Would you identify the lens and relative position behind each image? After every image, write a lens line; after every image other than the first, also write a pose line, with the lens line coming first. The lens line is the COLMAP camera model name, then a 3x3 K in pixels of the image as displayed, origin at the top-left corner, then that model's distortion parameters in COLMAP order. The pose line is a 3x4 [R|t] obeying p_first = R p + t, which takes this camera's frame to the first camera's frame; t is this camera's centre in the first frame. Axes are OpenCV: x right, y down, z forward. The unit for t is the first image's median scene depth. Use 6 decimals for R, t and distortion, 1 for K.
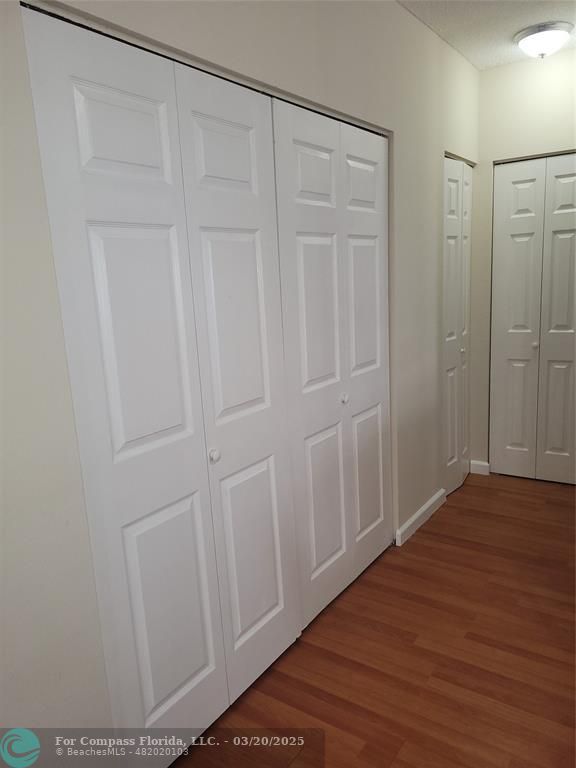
lens RADIAL K [[576.2, 0, 292.3], [0, 576.2, 393.3], [0, 0, 1]] dist [0.051225, -0.027256]
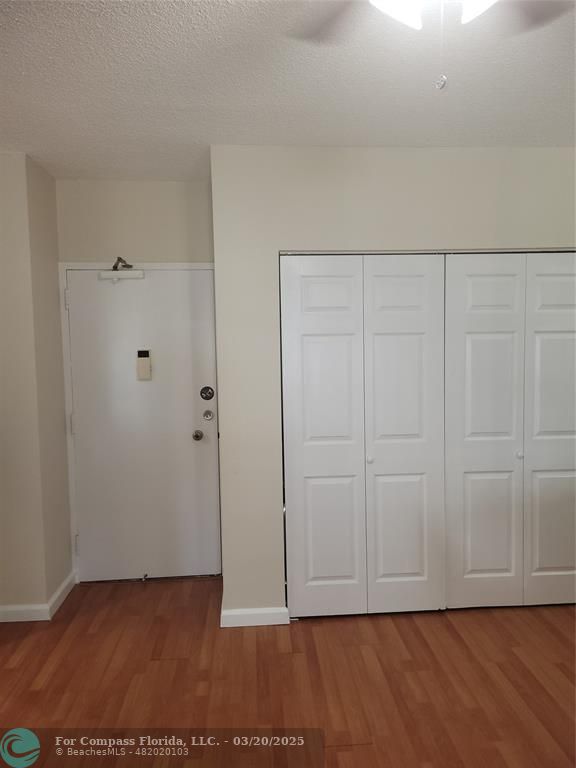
lens RADIAL K [[576.2, 0, 292.3], [0, 576.2, 393.3], [0, 0, 1]] dist [0.051225, -0.027256]
pose [[0.622566, 0.103571, -0.775684, 0.899827], [-0.175352, 0.984462, -0.009290, -0.026983], [0.762669, 0.141801, 0.631054, -0.275583]]
